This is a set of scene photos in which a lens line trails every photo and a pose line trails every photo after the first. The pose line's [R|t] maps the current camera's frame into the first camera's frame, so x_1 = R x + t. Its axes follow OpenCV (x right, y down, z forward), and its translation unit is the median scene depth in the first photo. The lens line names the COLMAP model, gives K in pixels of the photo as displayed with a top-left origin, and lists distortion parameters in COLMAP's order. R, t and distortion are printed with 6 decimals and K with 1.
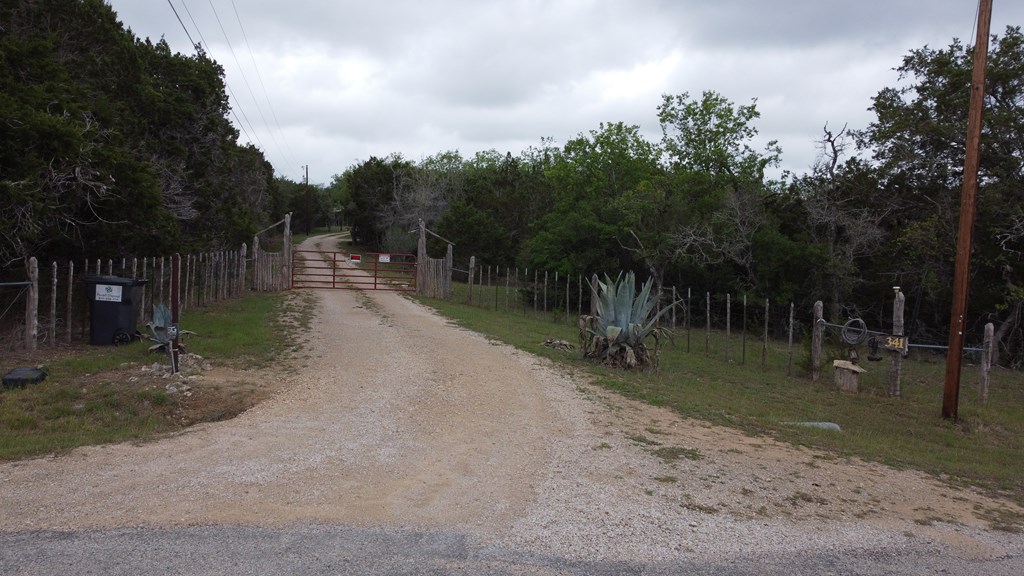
lens RADIAL K [[804.9, 0, 512.9], [0, 804.9, 286.1], [0, 0, 1]] dist [0.029082, -0.007776]
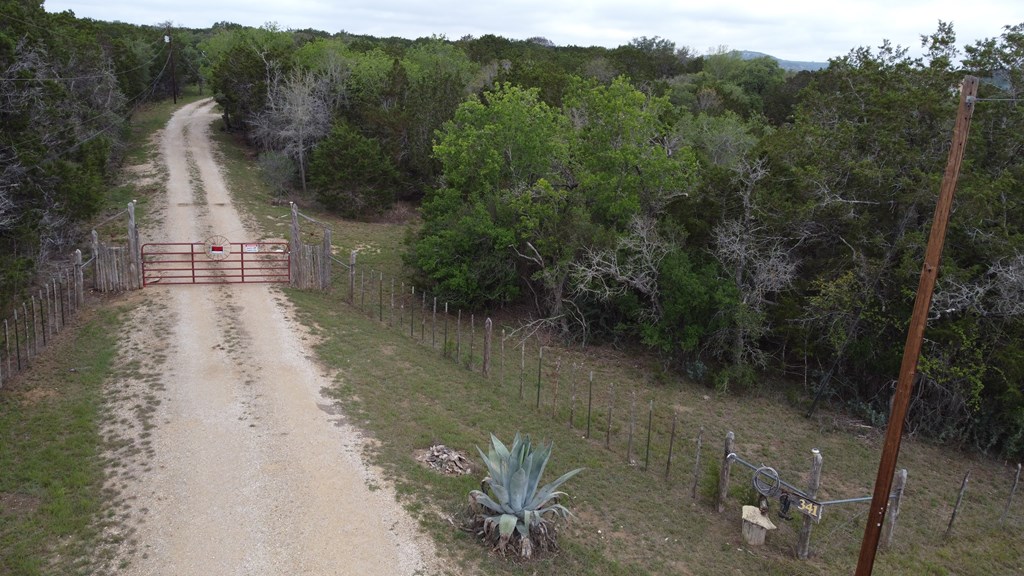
lens RADIAL K [[804.9, 0, 510.8], [0, 804.9, 288.4], [0, 0, 1]] dist [0.029082, -0.007776]
pose [[0.992034, -0.009396, 0.125622, 0.012188], [-0.016708, 0.978590, 0.205139, -0.210823], [-0.124860, -0.205604, 0.970637, 0.115431]]
